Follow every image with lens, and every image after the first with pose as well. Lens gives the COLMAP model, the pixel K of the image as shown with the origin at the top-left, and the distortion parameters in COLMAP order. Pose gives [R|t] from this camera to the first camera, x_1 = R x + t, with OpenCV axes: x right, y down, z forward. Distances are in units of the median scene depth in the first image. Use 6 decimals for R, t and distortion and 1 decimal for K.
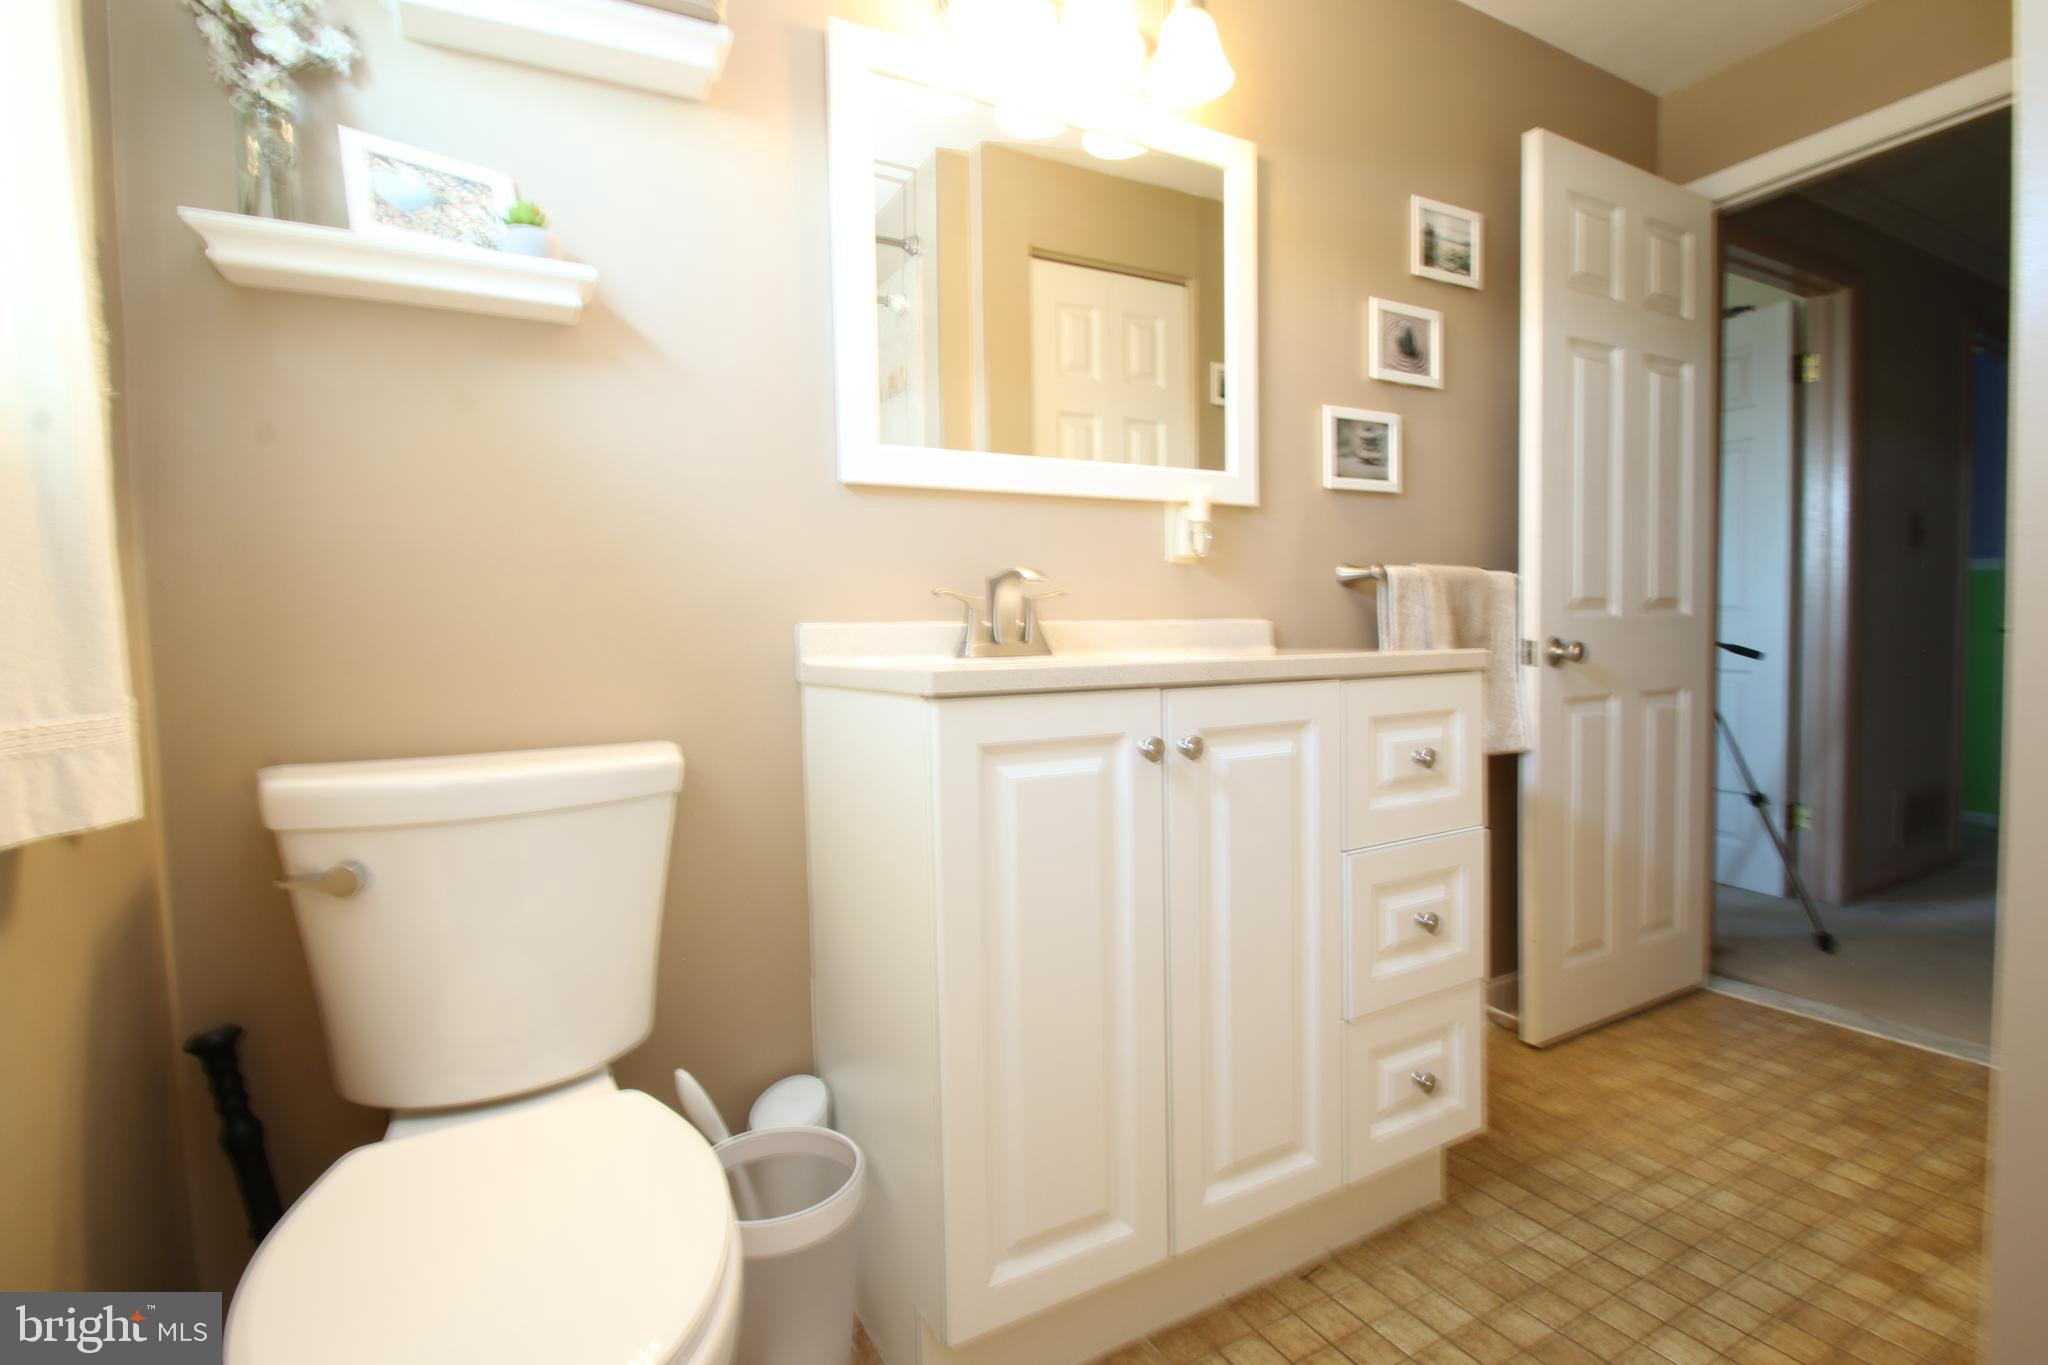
lens RADIAL K [[948.8, 0, 1038.8], [0, 948.8, 671.5], [0, 0, 1]] dist [0.007327, -0.012720]
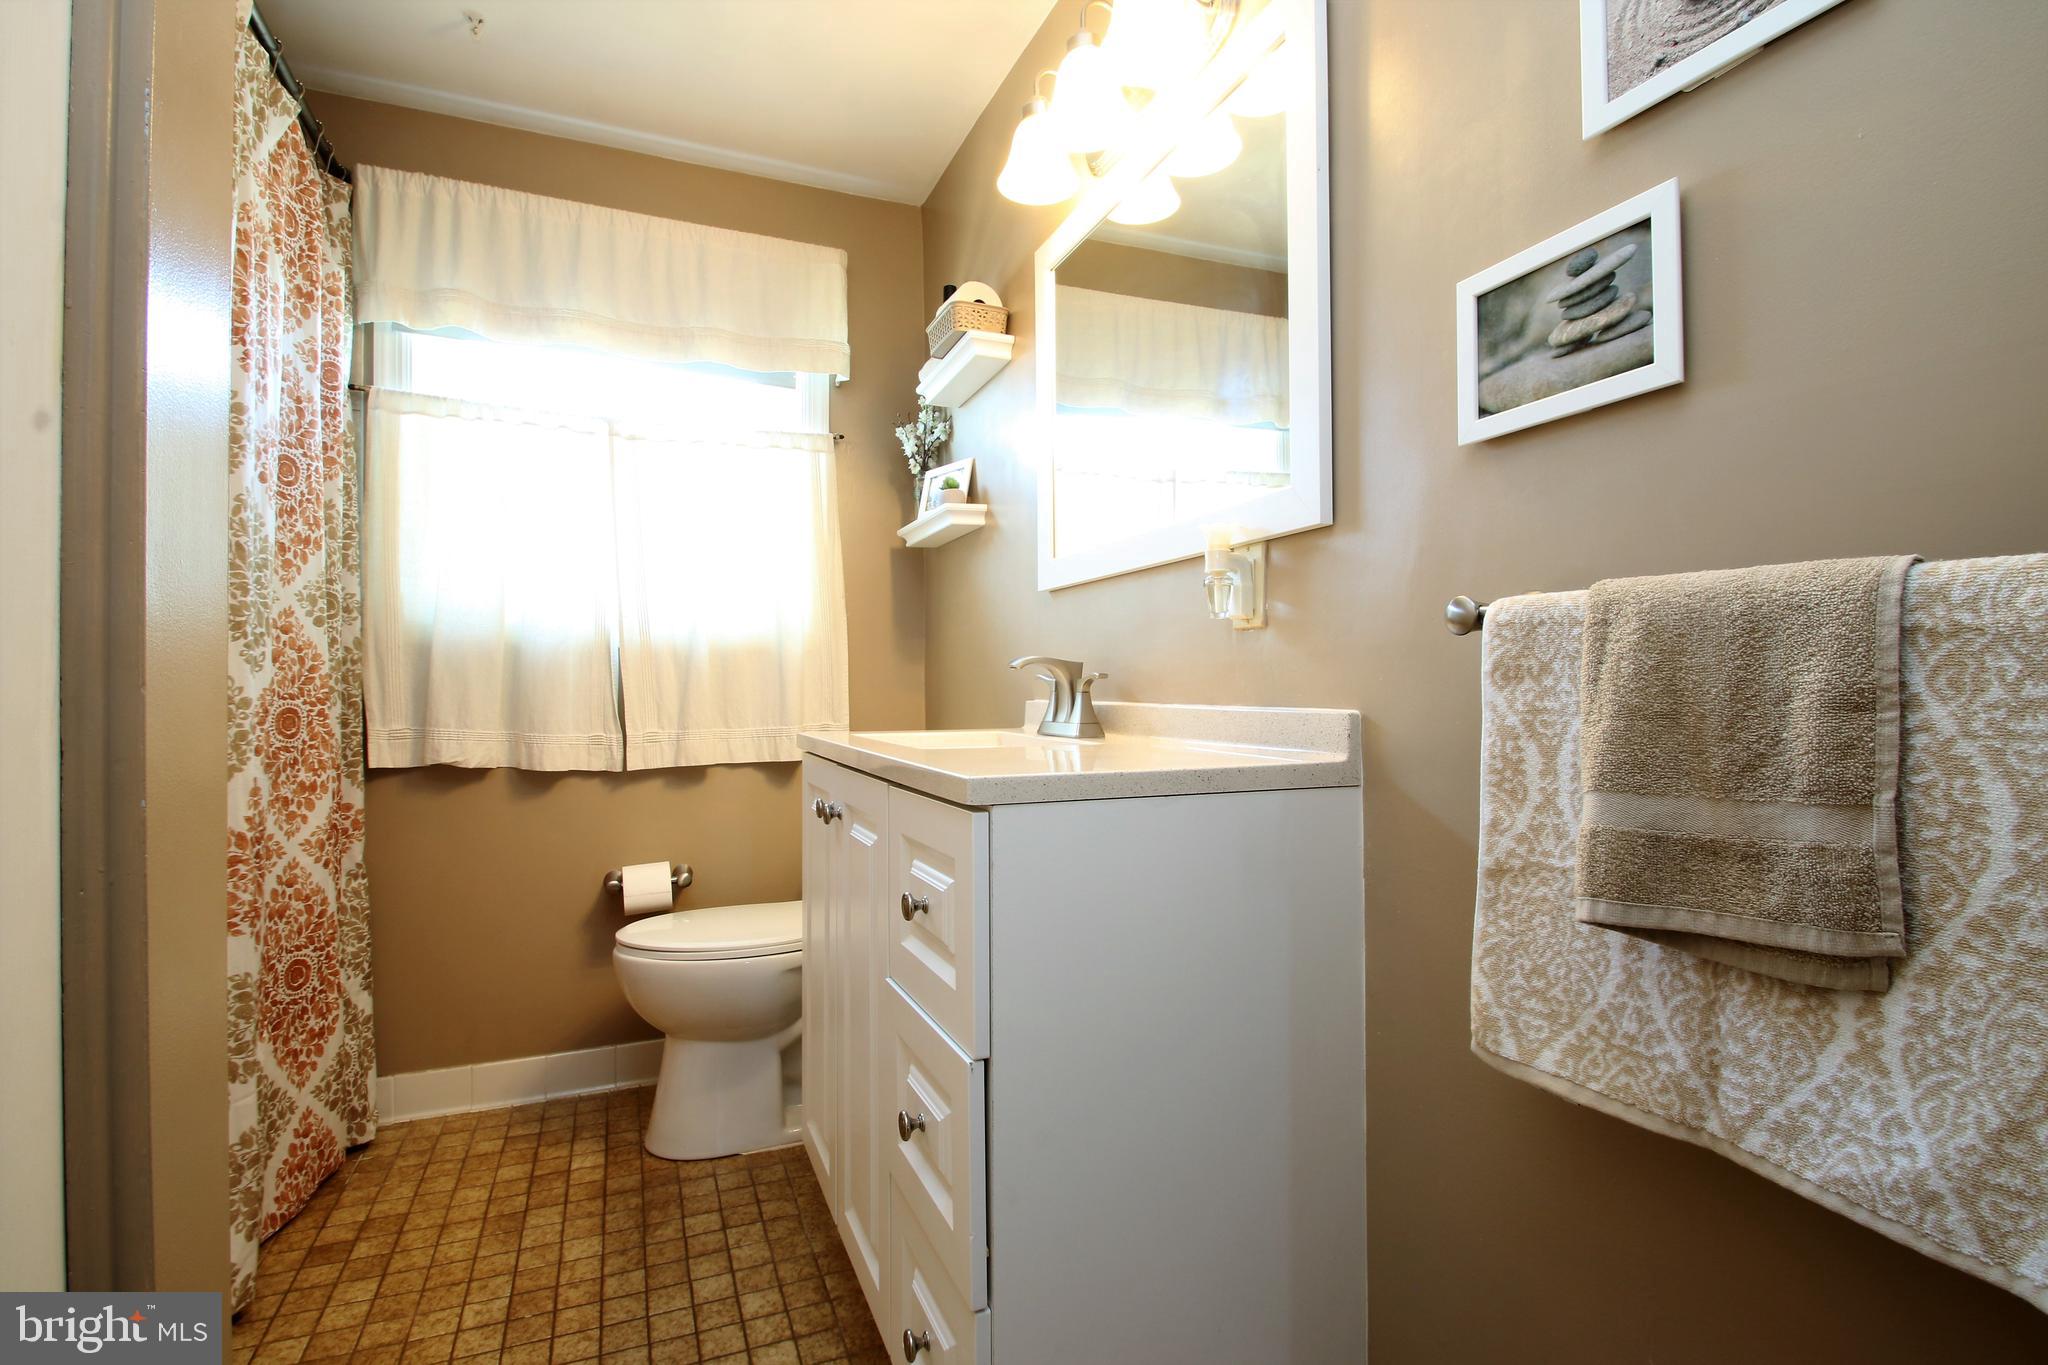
lens RADIAL K [[948.8, 0, 1022.2], [0, 948.8, 683.8], [0, 0, 1]] dist [0.007327, -0.012720]
pose [[-0.115907, 0.024450, -0.992959, 0.829866], [-0.030036, 0.999154, 0.028108, -0.079180], [0.992806, 0.033082, -0.115074, 0.844580]]
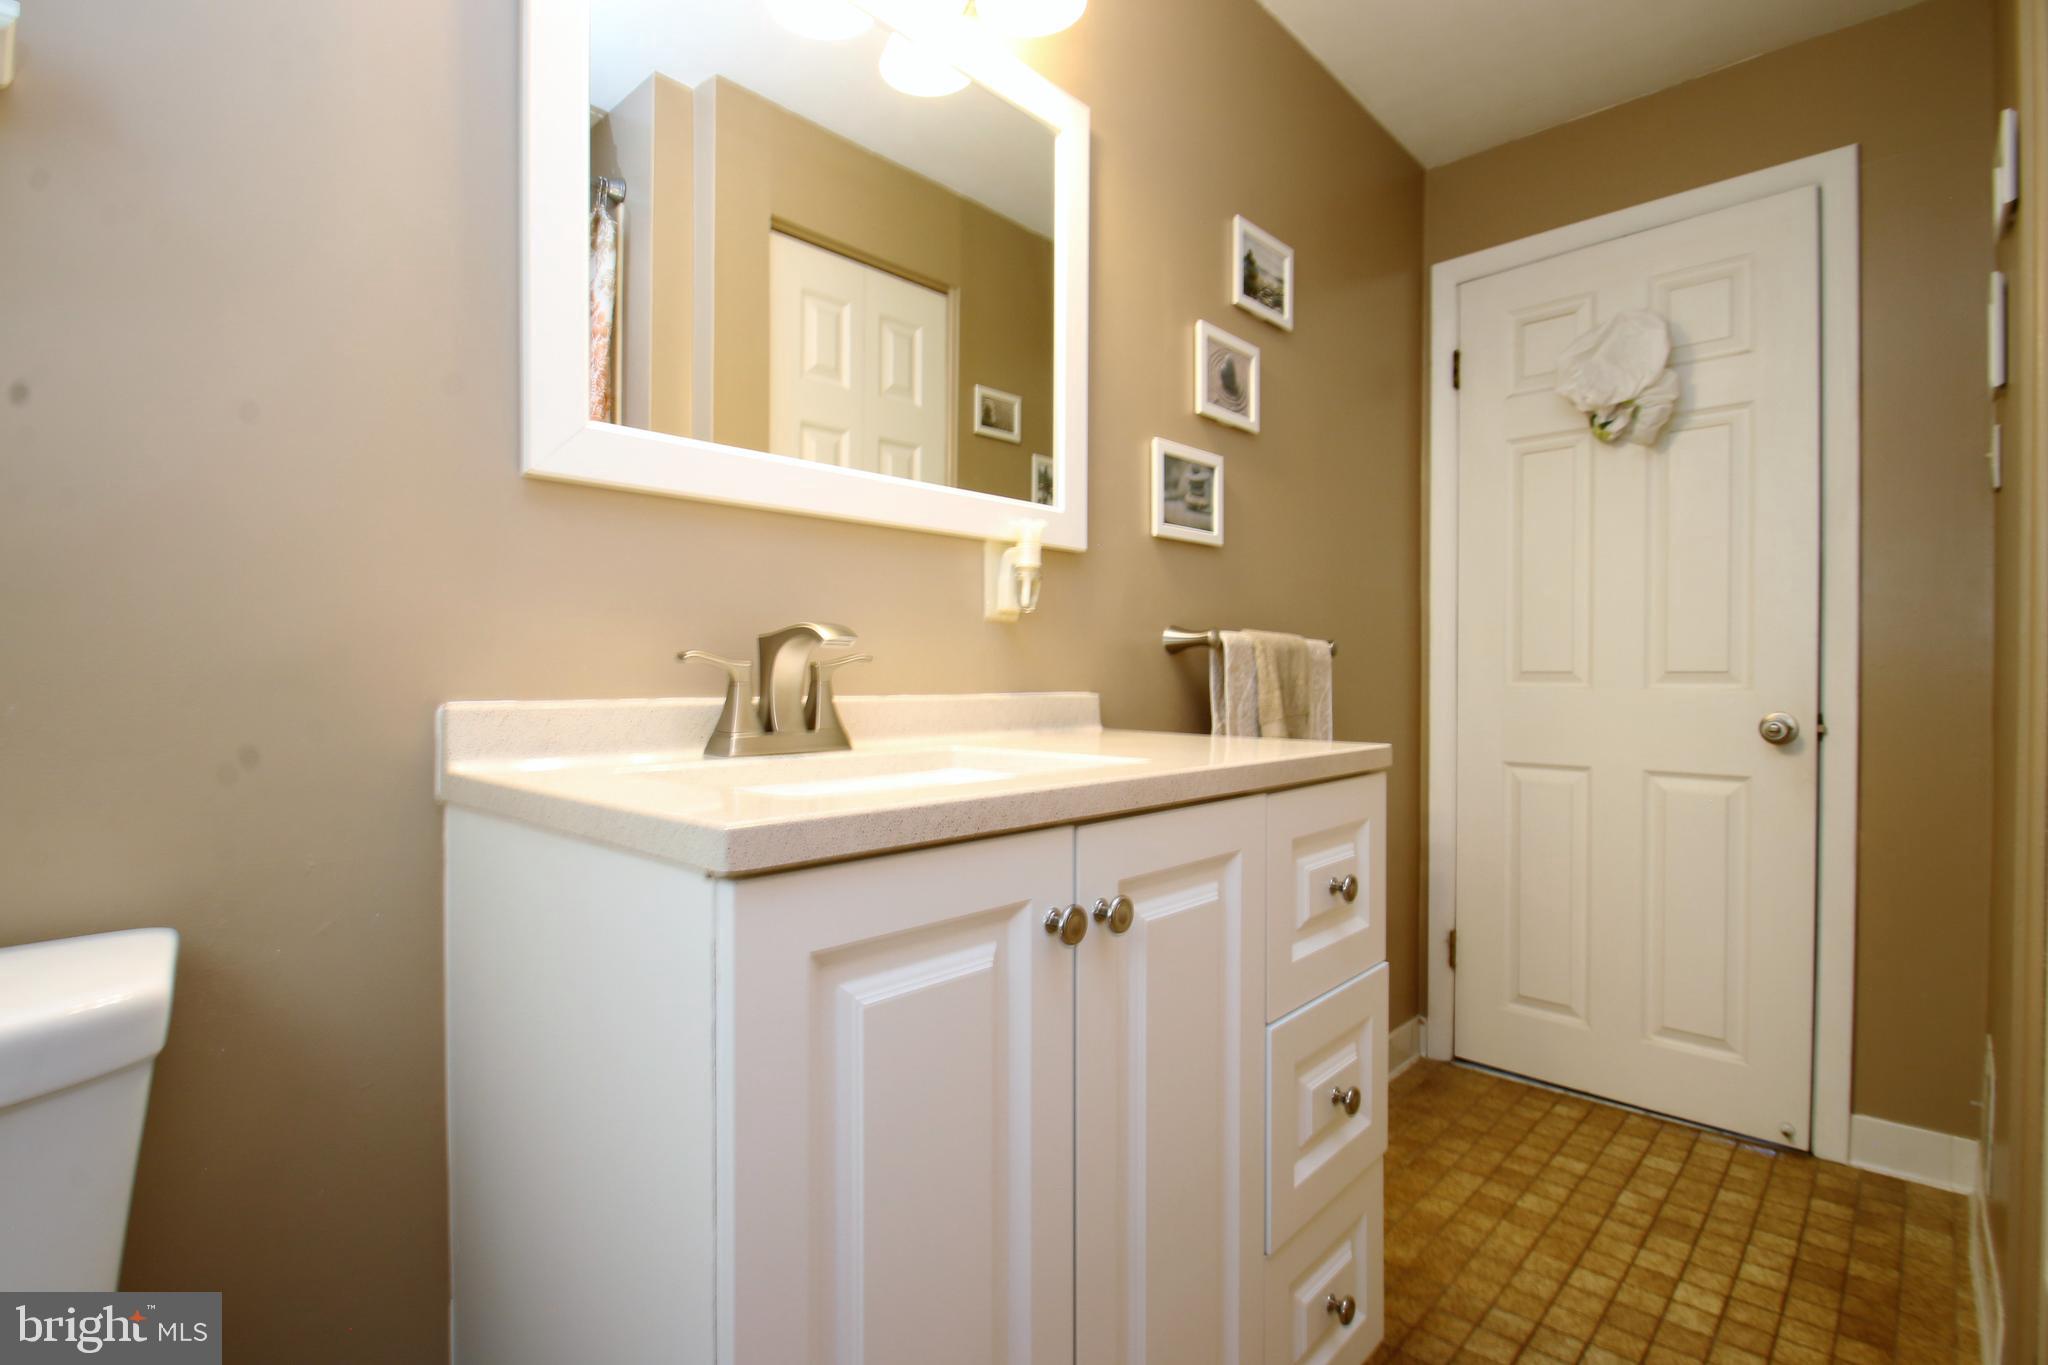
lens RADIAL K [[948.8, 0, 1010.5], [0, 948.8, 679.5], [0, 0, 1]] dist [0.007327, -0.012720]
pose [[0.953612, 0.021236, 0.300289, -0.069623], [-0.011782, 0.999377, -0.033260, -0.037550], [-0.300808, 0.028180, 0.953268, 0.246667]]
